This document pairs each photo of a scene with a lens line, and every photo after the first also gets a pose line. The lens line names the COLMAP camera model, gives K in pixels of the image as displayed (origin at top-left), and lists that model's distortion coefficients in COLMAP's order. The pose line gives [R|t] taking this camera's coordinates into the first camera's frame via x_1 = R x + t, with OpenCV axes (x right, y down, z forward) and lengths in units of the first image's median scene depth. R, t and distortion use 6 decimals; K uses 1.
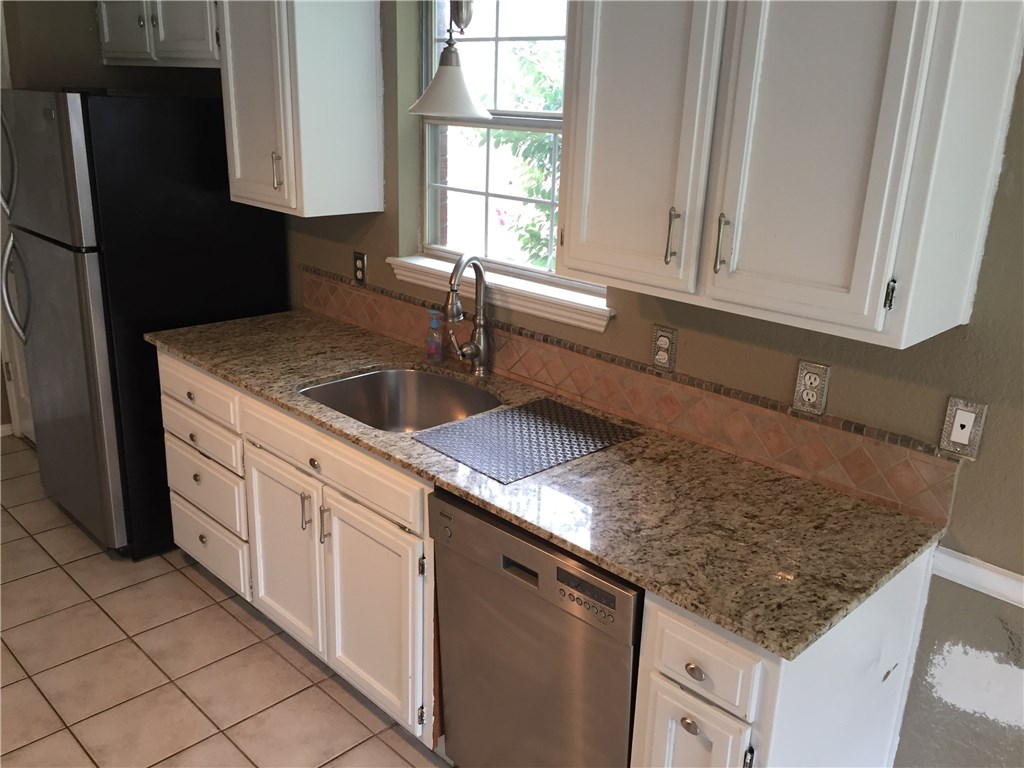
lens RADIAL K [[891.3, 0, 512.0], [0, 891.3, 384.0], [0, 0, 1]] dist [0.096134, -0.139861]
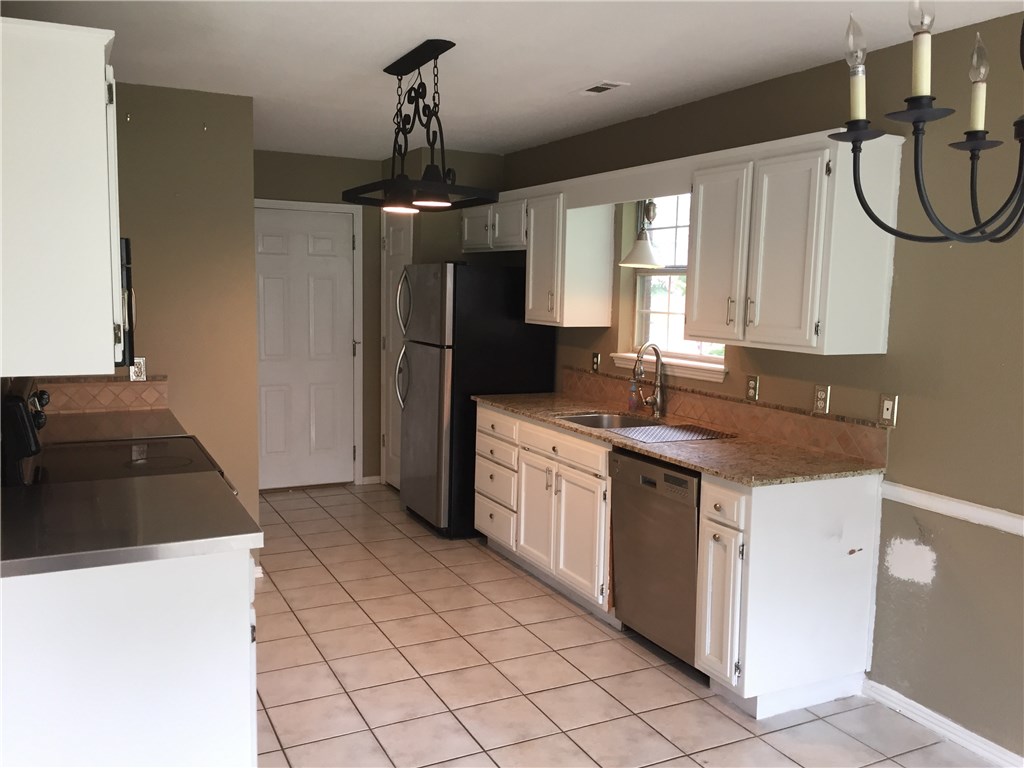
lens RADIAL K [[863.7, 0, 512.0], [0, 863.7, 384.0], [0, 0, 1]] dist [0.086978, 0.000251]
pose [[0.949548, 0.025349, -0.312597, 0.230047], [-0.089568, 0.977135, -0.192835, 0.290953], [0.300561, 0.211105, 0.930106, -0.651039]]
